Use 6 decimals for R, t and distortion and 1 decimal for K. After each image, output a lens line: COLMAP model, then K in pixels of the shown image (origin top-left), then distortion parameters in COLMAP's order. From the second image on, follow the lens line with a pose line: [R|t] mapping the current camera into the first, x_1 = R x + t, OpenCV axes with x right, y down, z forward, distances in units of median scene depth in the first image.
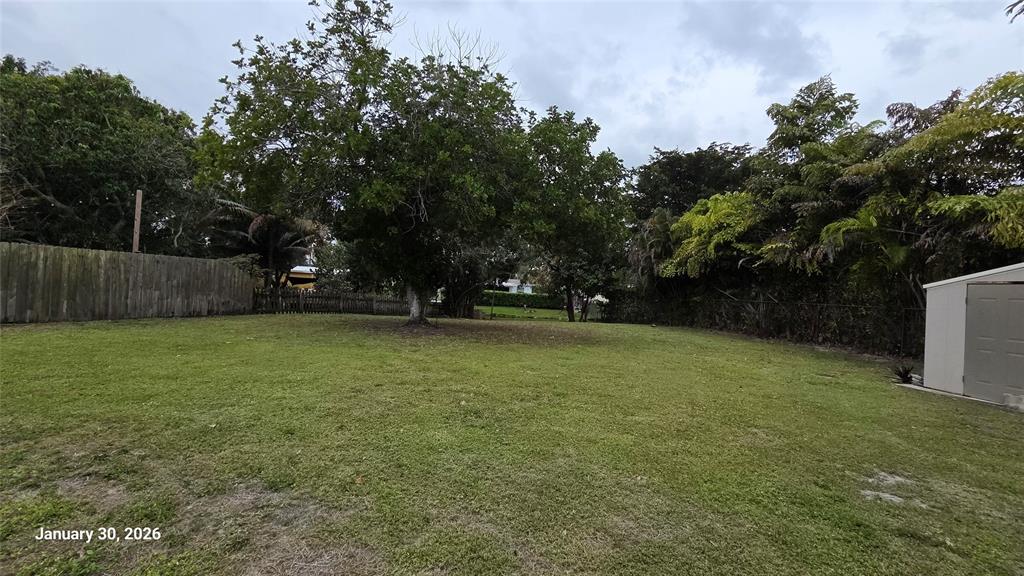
lens RADIAL K [[421.9, 0, 537.3], [0, 421.9, 284.0], [0, 0, 1]] dist [-0.002946, 0.000095]
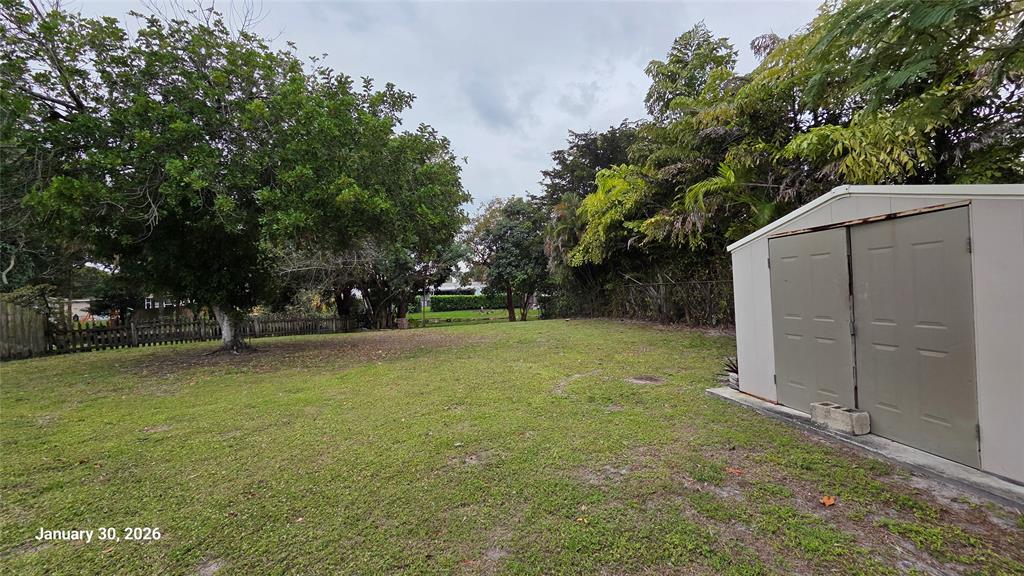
lens RADIAL K [[421.9, 0, 508.8], [0, 421.9, 287.5], [0, 0, 1]] dist [-0.002946, 0.000095]
pose [[0.995488, -0.093065, 0.018526, 0.211565], [0.092902, 0.995630, 0.009467, 0.011812], [-0.019326, -0.007703, 0.999784, 0.118754]]
